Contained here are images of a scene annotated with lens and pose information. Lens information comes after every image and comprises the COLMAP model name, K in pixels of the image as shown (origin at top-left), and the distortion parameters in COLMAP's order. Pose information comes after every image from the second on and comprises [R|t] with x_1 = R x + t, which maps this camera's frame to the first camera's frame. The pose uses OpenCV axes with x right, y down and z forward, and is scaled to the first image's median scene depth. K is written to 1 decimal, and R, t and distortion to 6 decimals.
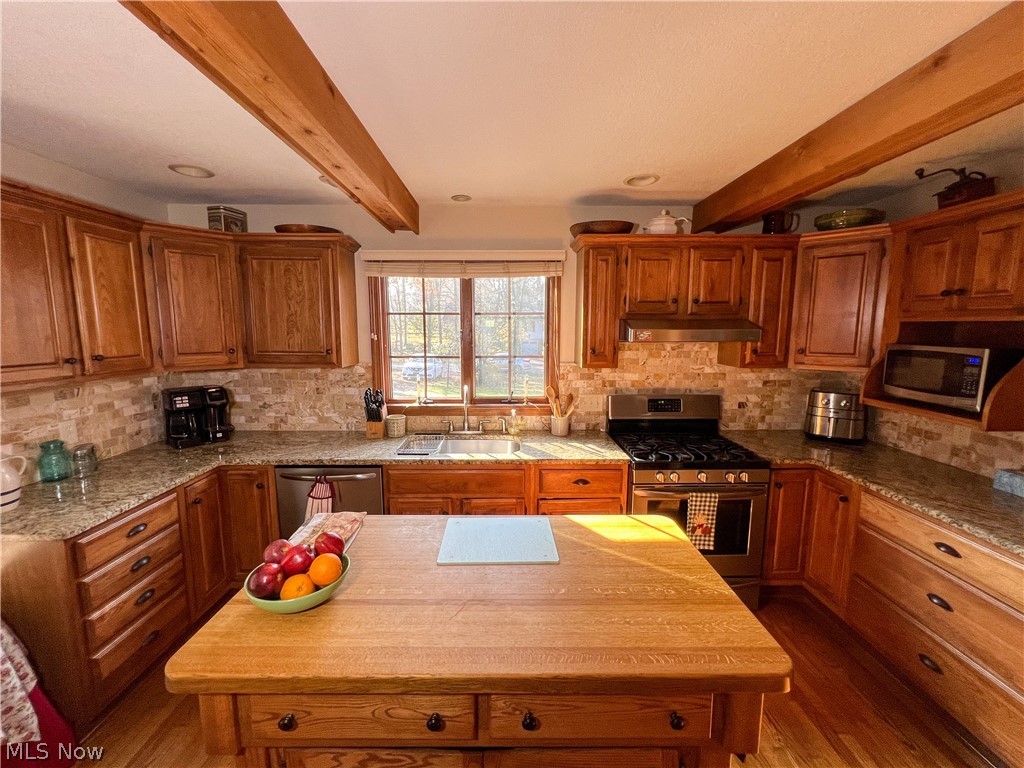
lens RADIAL K [[415.6, 0, 513.1], [0, 415.6, 380.6], [0, 0, 1]] dist [-0.003196, -0.000021]
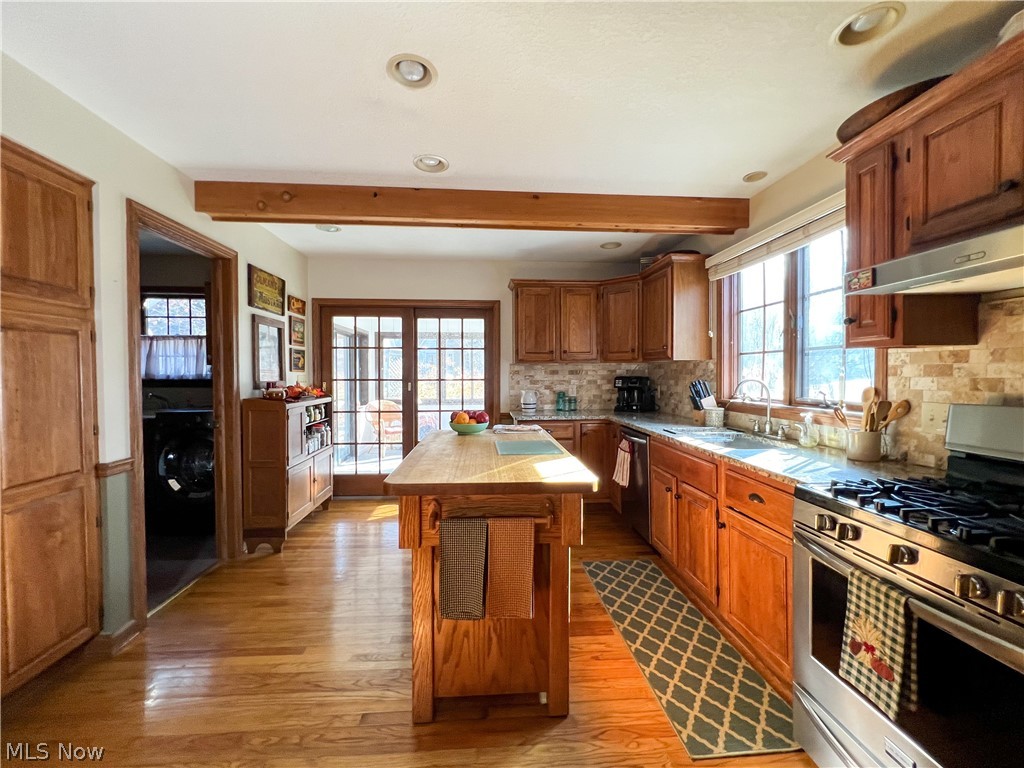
lens RADIAL K [[415.6, 0, 514.2], [0, 415.6, 381.3], [0, 0, 1]] dist [-0.003196, -0.000021]
pose [[0.070445, 0.017380, -0.997364, 0.892460], [-0.122788, 0.992395, 0.008621, 0.089069], [0.989930, 0.121858, 0.072043, 0.518220]]
